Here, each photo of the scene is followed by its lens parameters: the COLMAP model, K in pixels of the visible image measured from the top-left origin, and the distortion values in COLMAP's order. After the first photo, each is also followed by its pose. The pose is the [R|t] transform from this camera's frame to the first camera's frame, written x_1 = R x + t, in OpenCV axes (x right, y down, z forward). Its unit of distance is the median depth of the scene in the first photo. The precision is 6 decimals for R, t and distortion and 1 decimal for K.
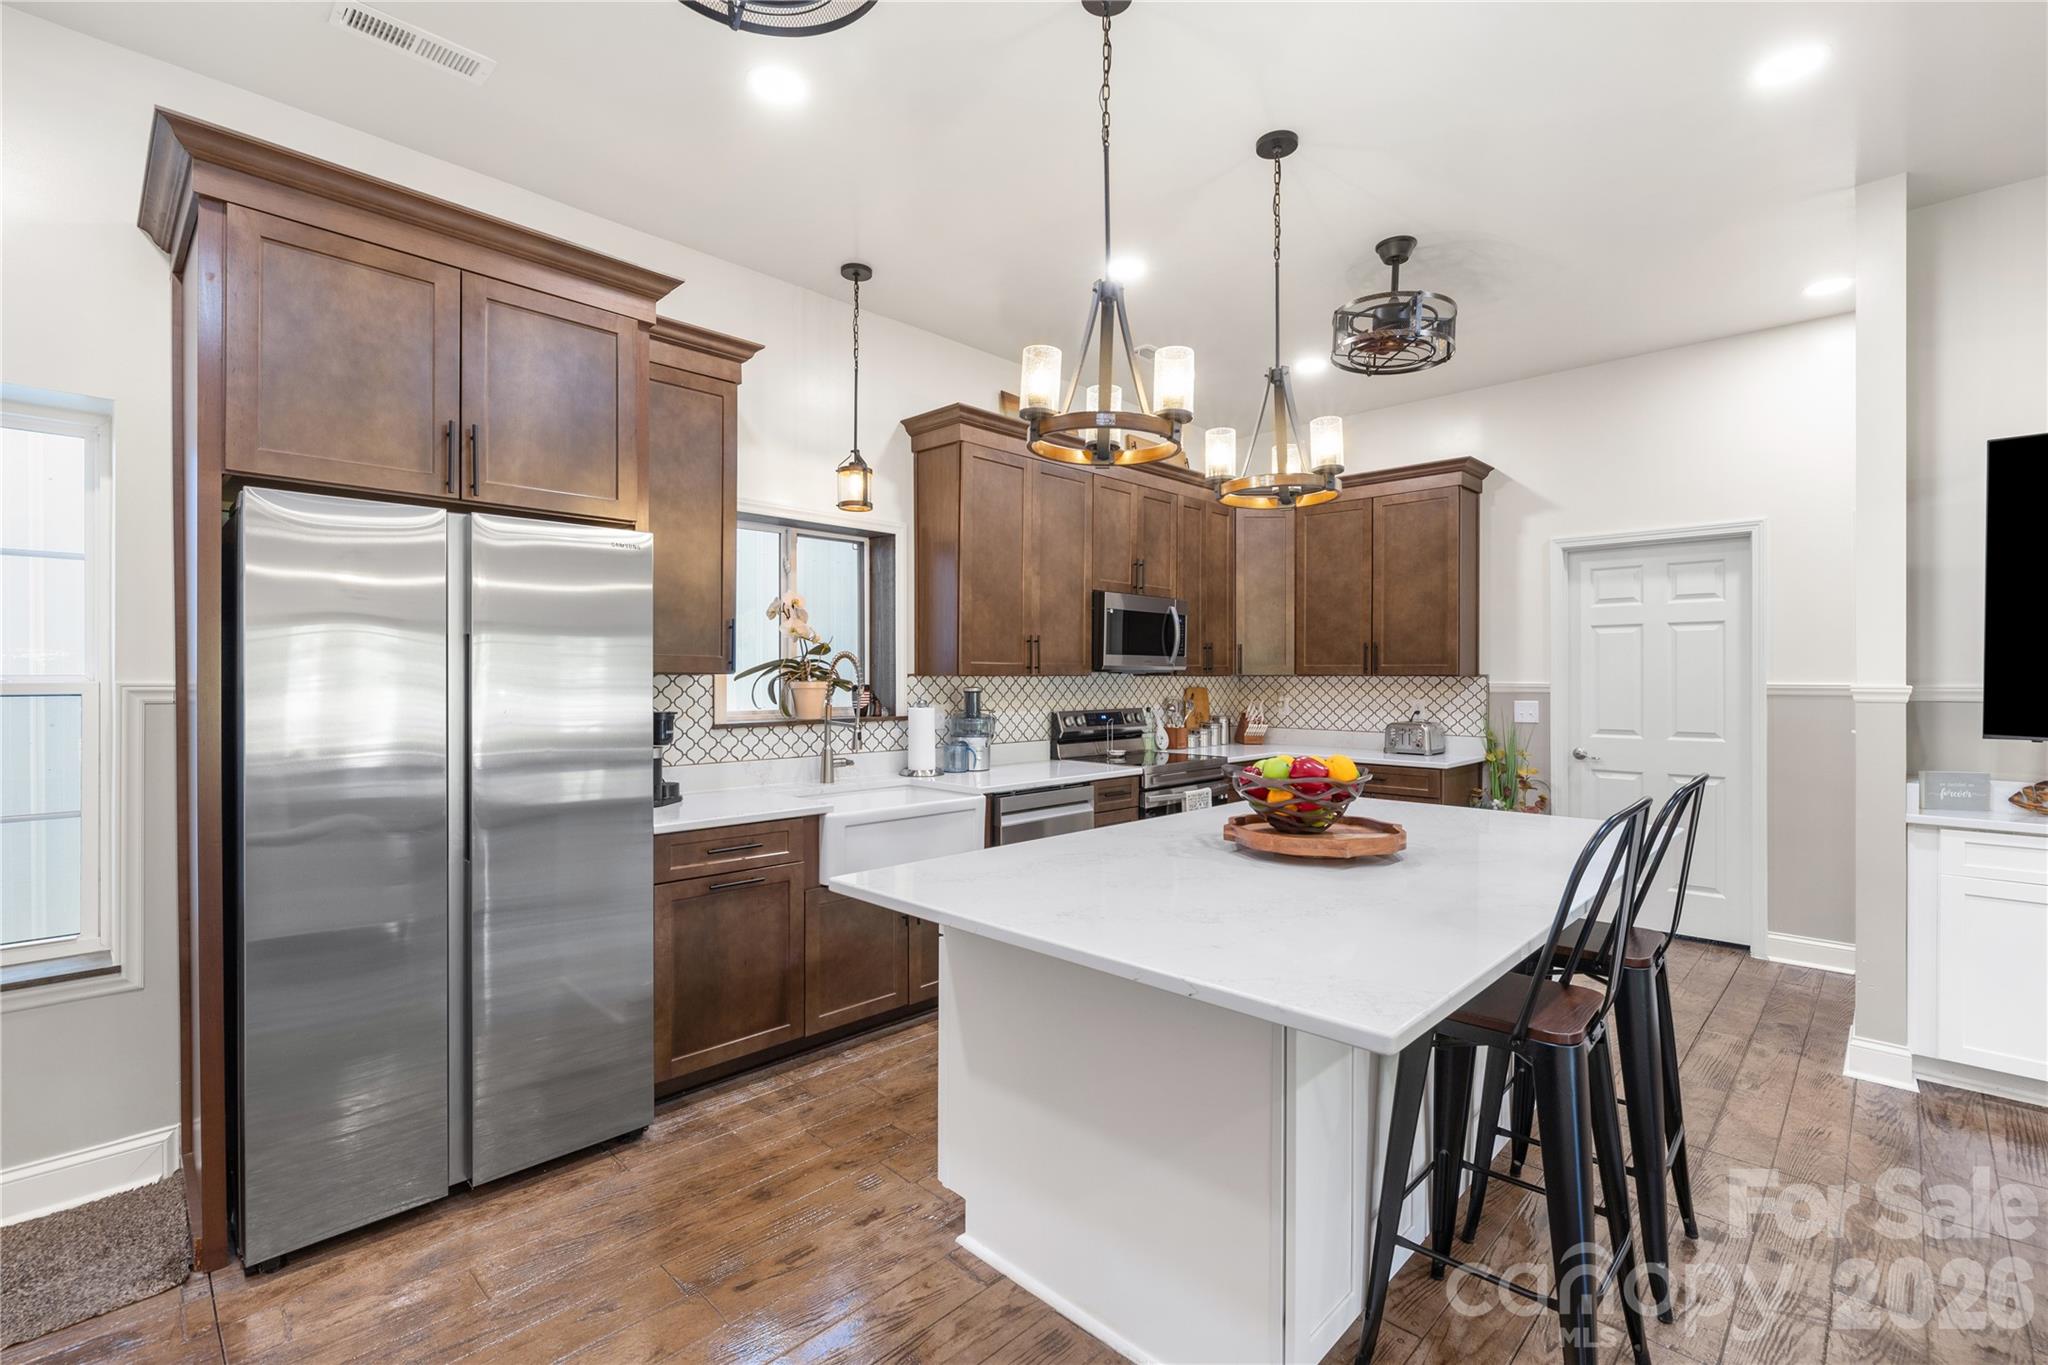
lens RADIAL K [[912.2, 0, 1027.4], [0, 912.2, 679.8], [0, 0, 1]] dist [-0.002142, -0.000259]
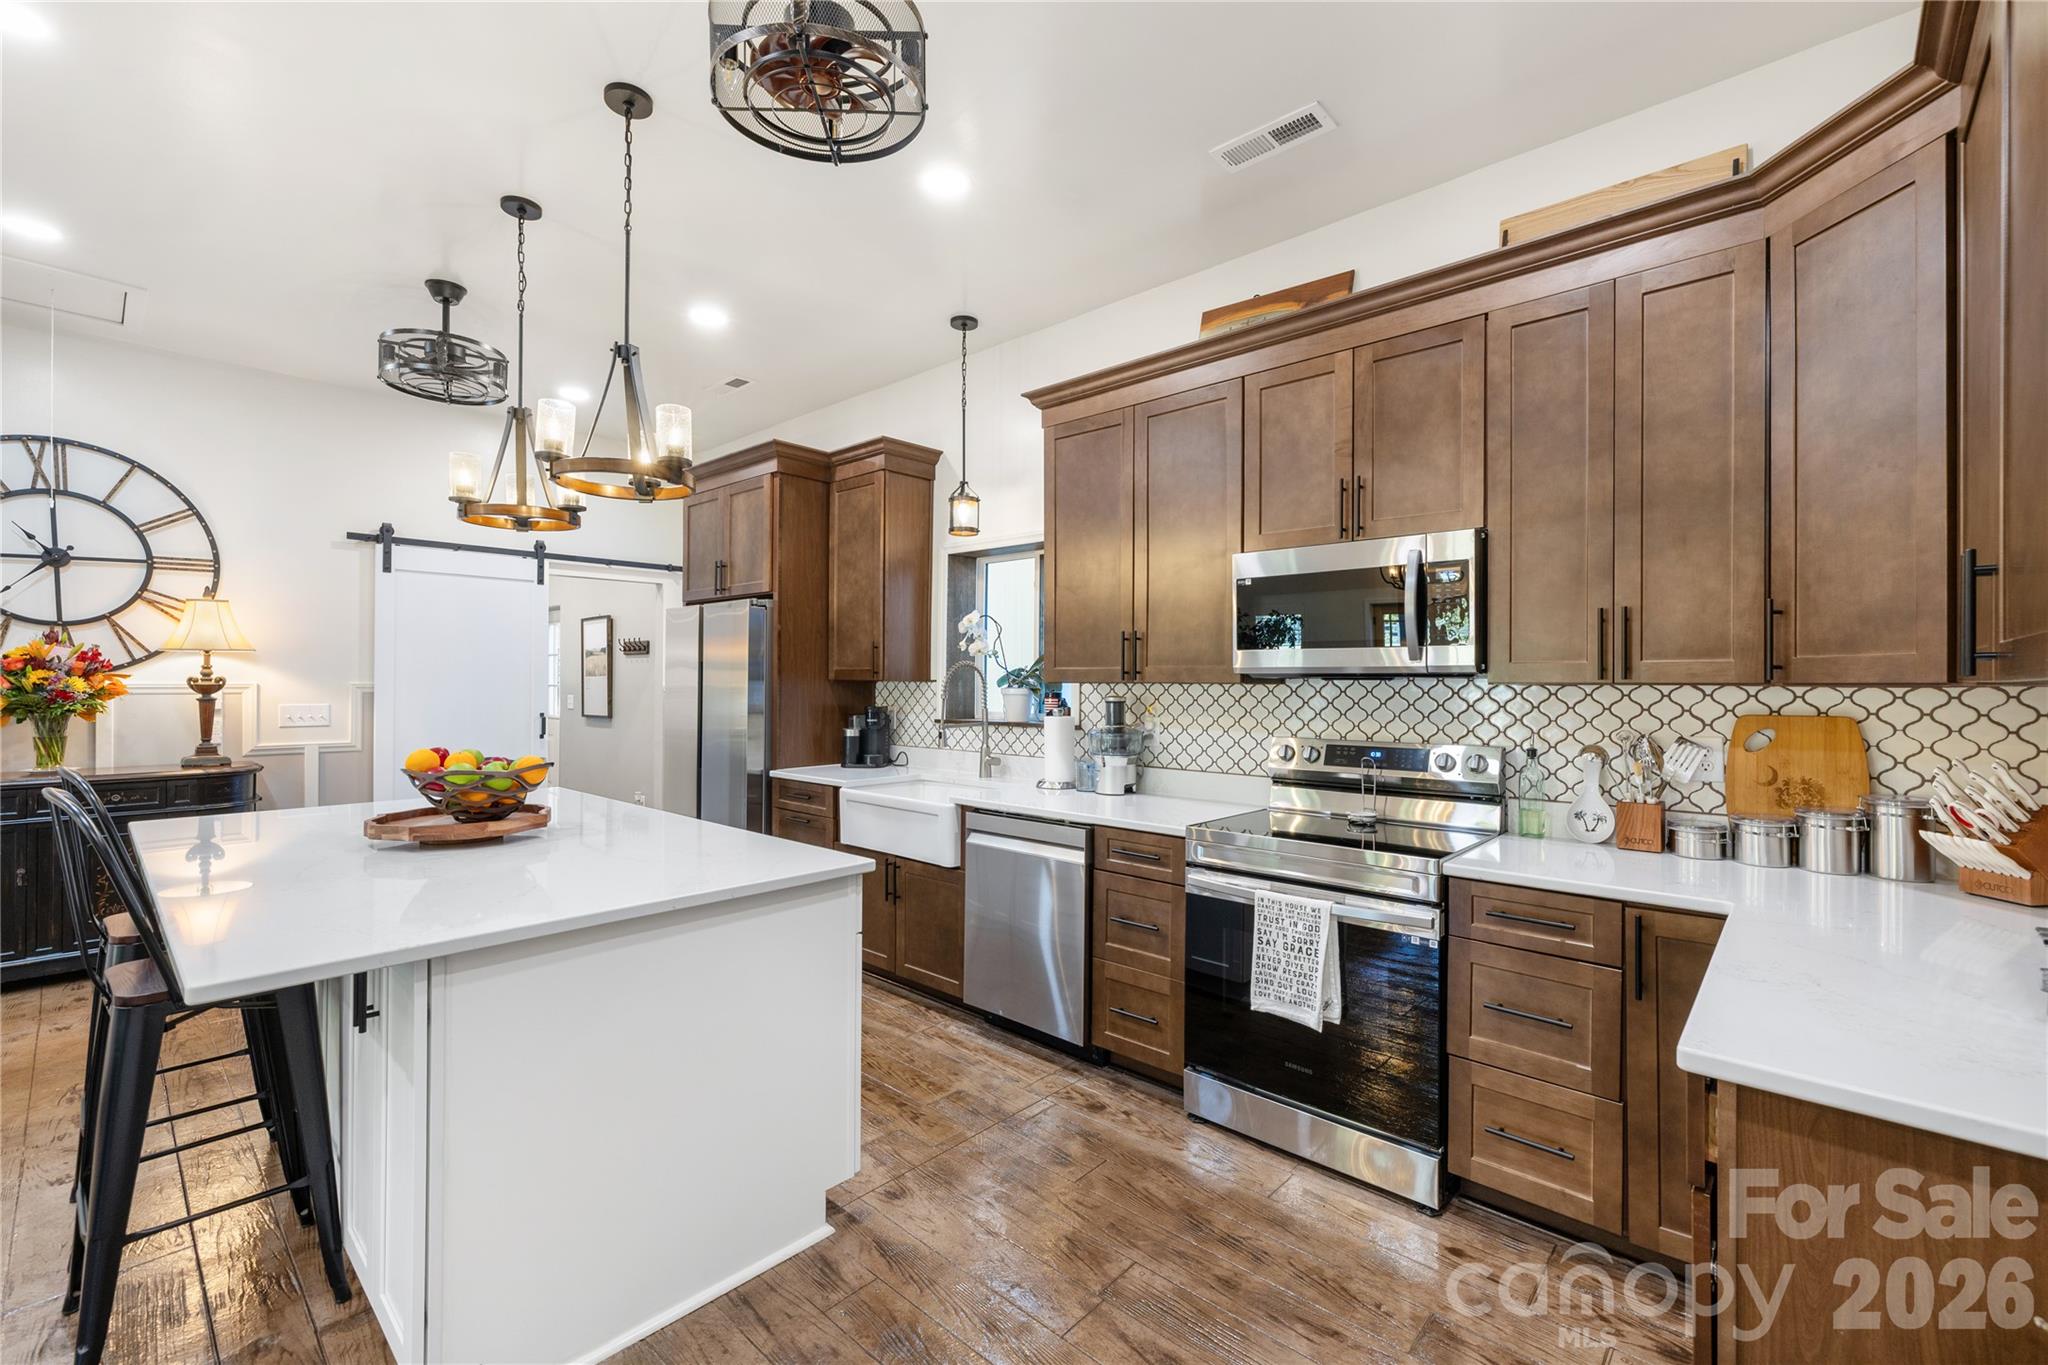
lens RADIAL K [[867.9, 0, 1025.5], [0, 867.9, 686.6], [0, 0, 1]] dist [0.002215, -0.000477]
pose [[0.021866, -0.000725, -0.999761, 0.747528], [-0.010235, 0.999947, -0.000949, 0.000552], [0.999709, 0.010253, 0.021858, 0.895551]]
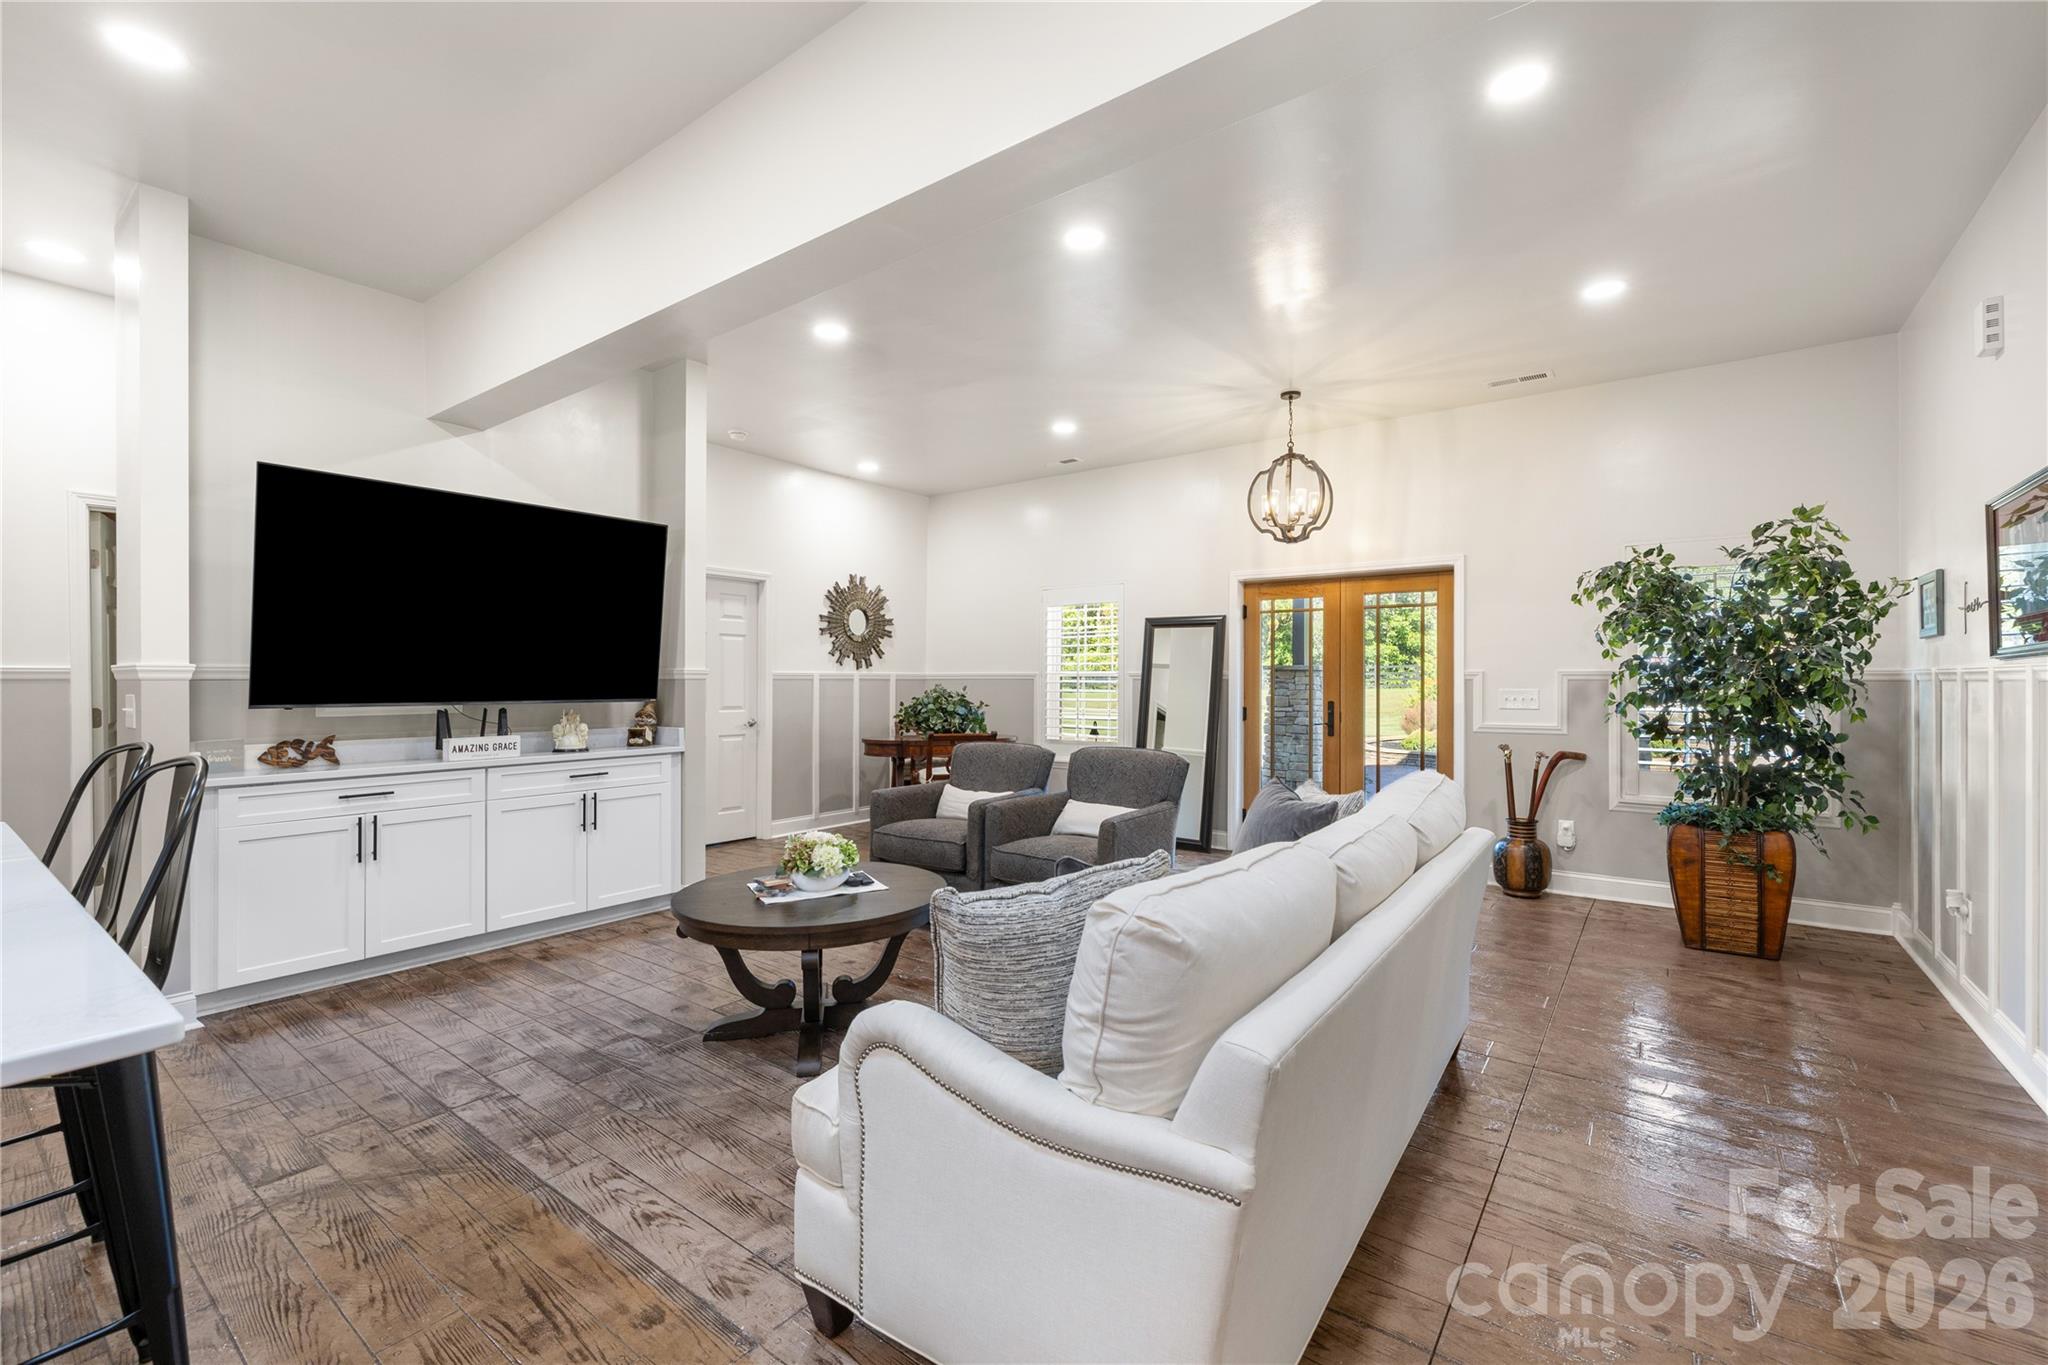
lens RADIAL K [[867.9, 0, 1036.9], [0, 867.9, 678.8], [0, 0, 1]] dist [0.002215, -0.000477]
pose [[-0.122963, -0.002200, 0.992409, -0.141416], [0.002343, 0.999994, 0.002507, 0.016628], [-0.992408, 0.002633, -0.122957, 0.074965]]
